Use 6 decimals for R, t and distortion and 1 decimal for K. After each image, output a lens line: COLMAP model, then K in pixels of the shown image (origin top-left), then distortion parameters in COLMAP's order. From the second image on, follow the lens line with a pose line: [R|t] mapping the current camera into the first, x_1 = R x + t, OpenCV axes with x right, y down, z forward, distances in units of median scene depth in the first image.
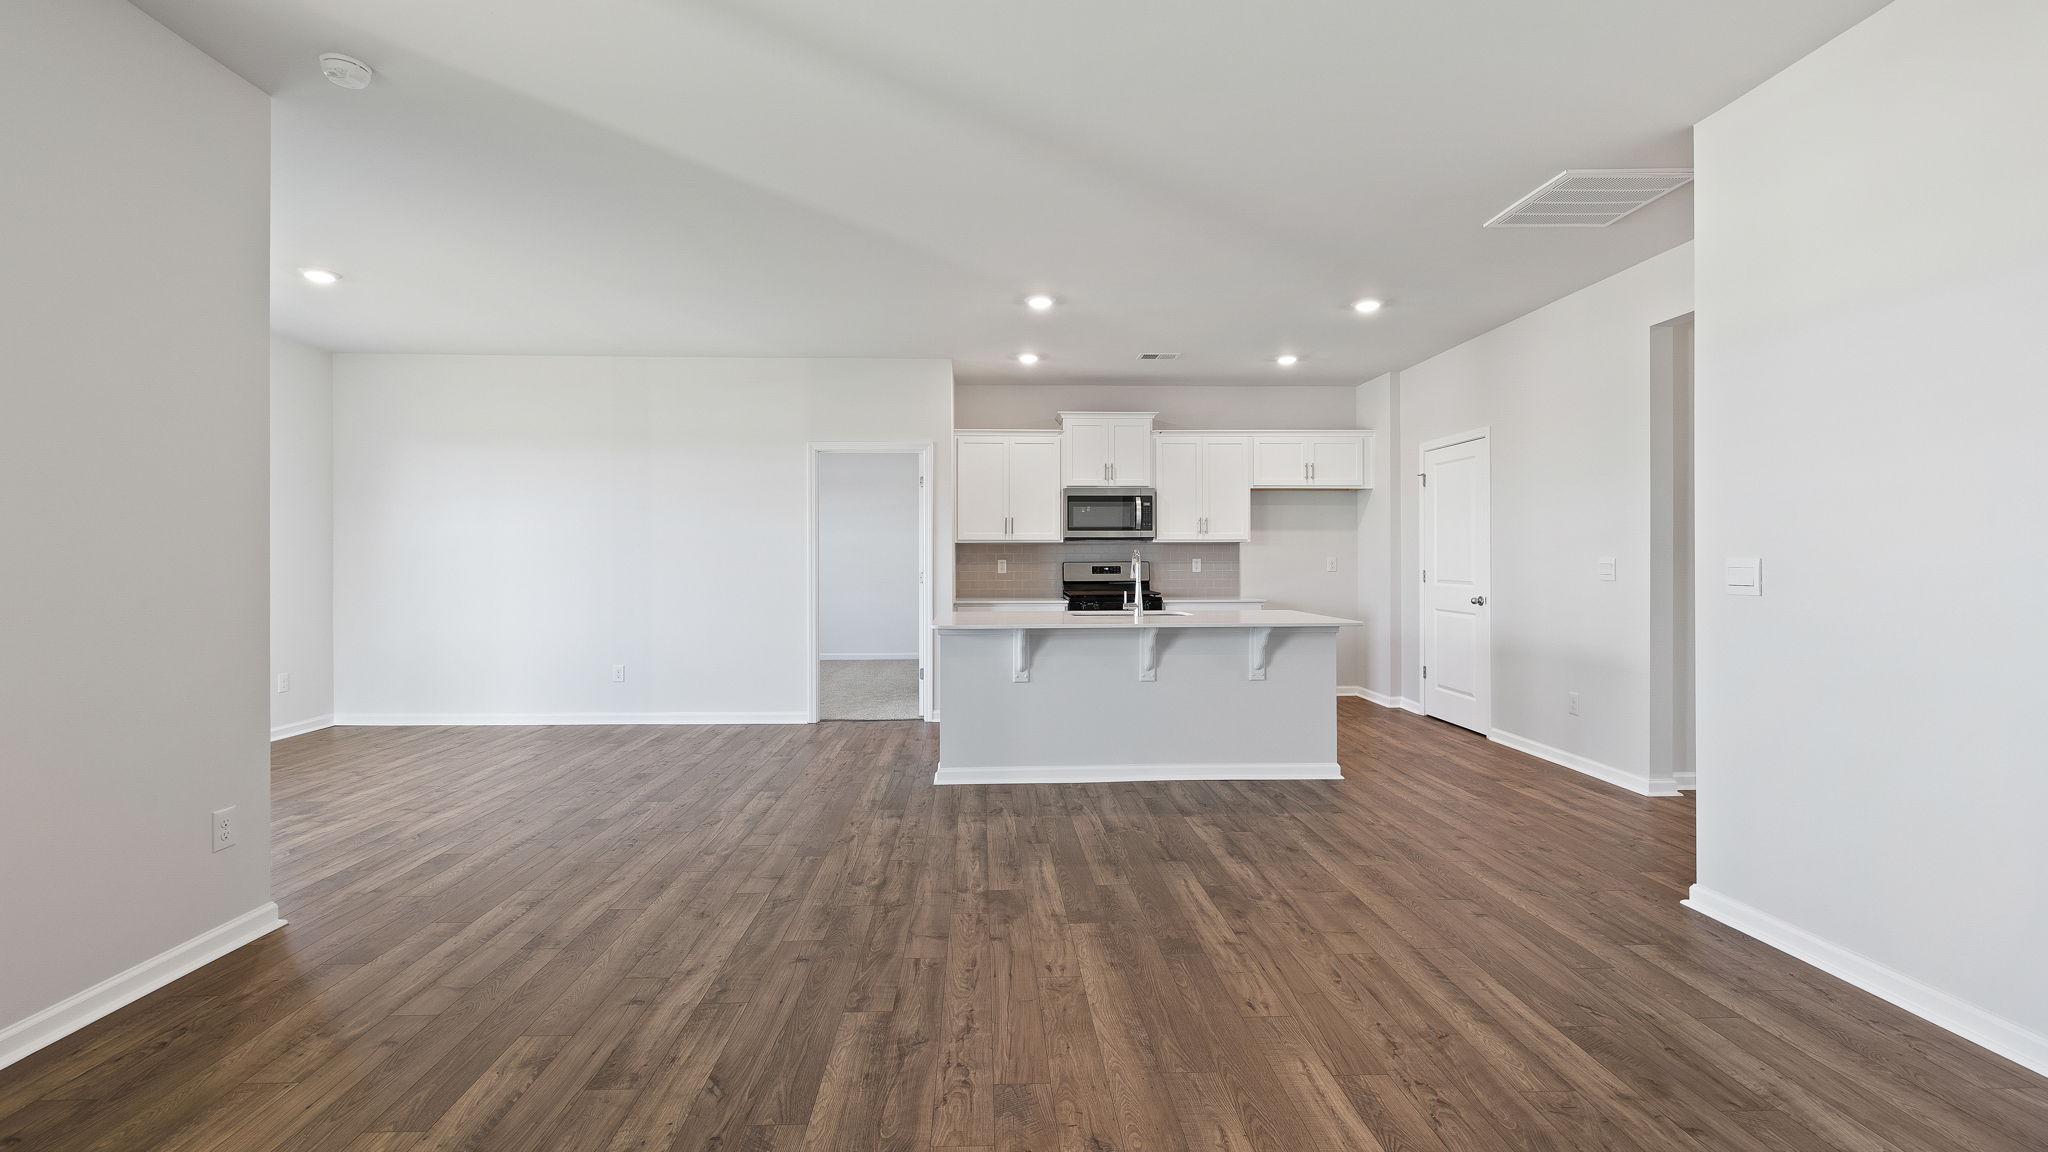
lens RADIAL K [[867.6, 0, 1009.6], [0, 867.6, 556.6], [0, 0, 1]] dist [0.000951, 0.000169]
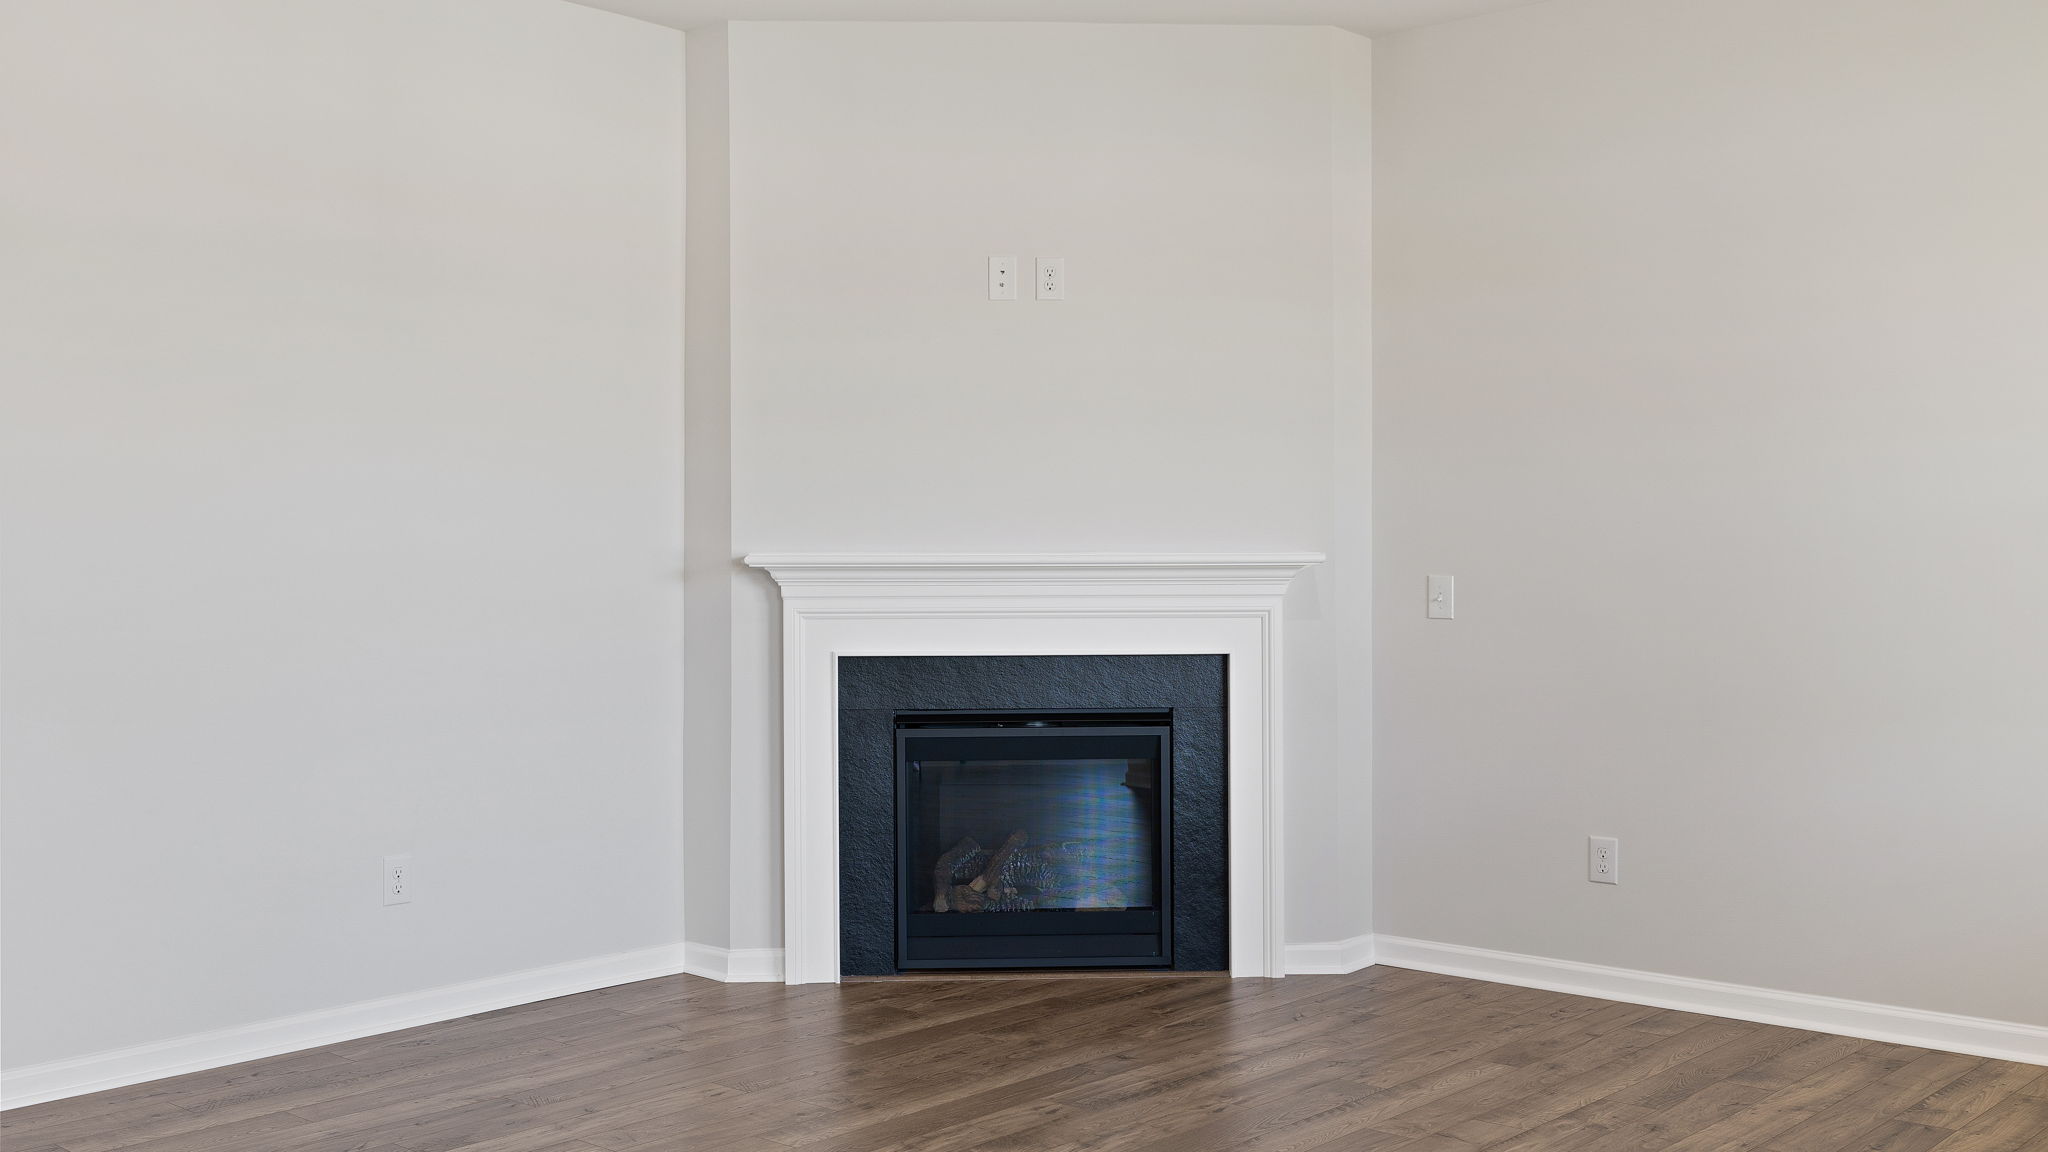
lens RADIAL K [[1998.2, 0, 1012.9], [0, 1998.2, 569.4], [0, 0, 1]] dist [-0.005594, 0.004377]
pose [[-0.716703, 0.000570, 0.697379, -0.347694], [0.001161, 0.999999, 0.000376, 0.005053], [-0.697378, 0.001079, -0.716703, 0.666006]]
